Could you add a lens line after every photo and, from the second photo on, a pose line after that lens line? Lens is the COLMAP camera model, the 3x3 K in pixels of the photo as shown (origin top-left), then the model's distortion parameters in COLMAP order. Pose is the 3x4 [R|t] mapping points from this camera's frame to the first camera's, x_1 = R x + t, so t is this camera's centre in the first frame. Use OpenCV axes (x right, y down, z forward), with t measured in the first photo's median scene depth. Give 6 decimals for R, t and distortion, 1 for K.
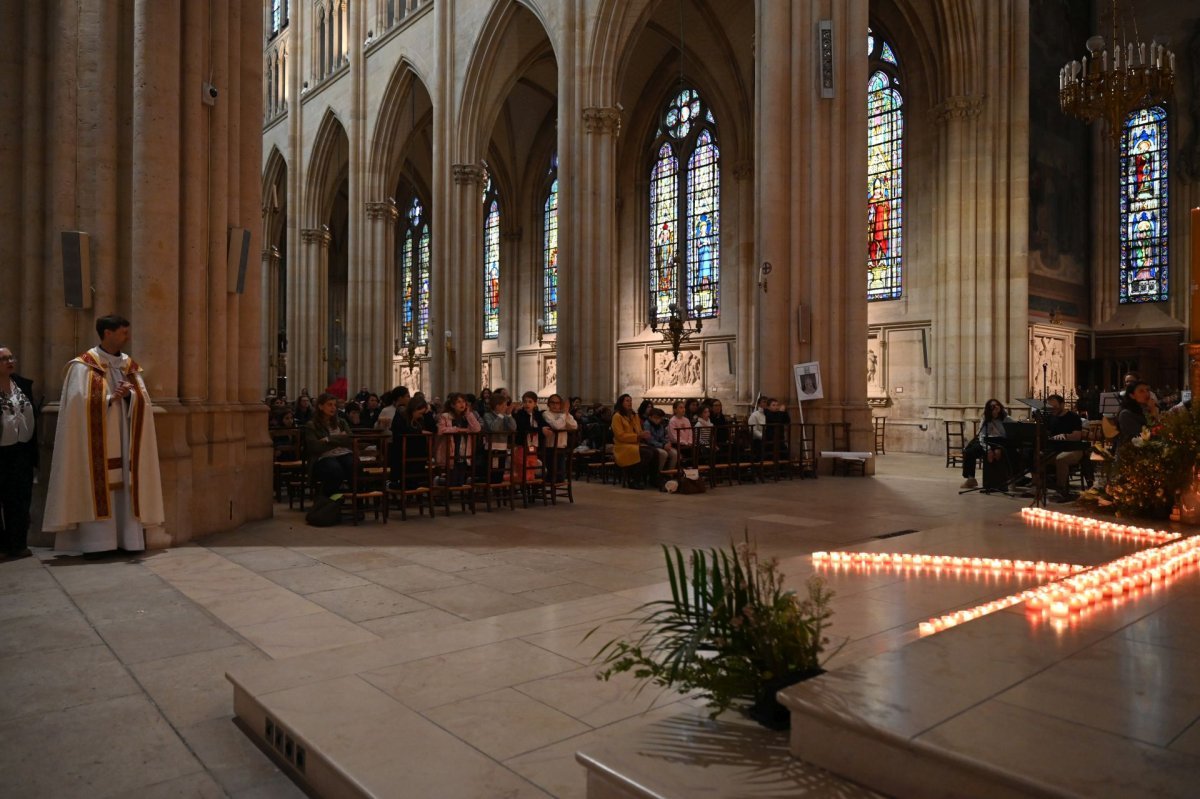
lens RADIAL K [[805.3, 0, 622.1], [0, 805.3, 381.2], [0, 0, 1]] dist [0.000272, -0.001931]
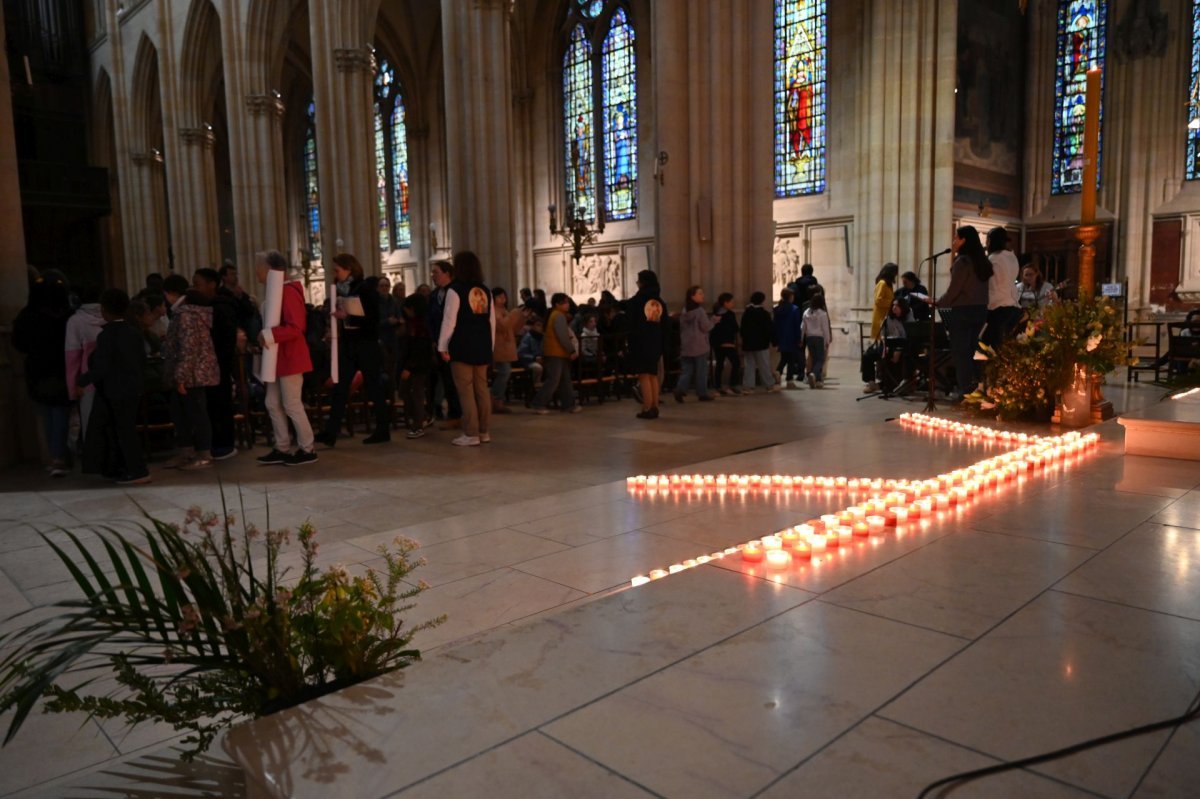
lens RADIAL K [[805.3, 0, 661.4], [0, 805.3, 384.6], [0, 0, 1]] dist [0.000272, -0.001931]
pose [[0.997310, -0.032607, 0.065648, 0.088122], [0.025040, 0.993284, 0.112957, 0.007436], [-0.068890, -0.111010, 0.991429, 0.063180]]
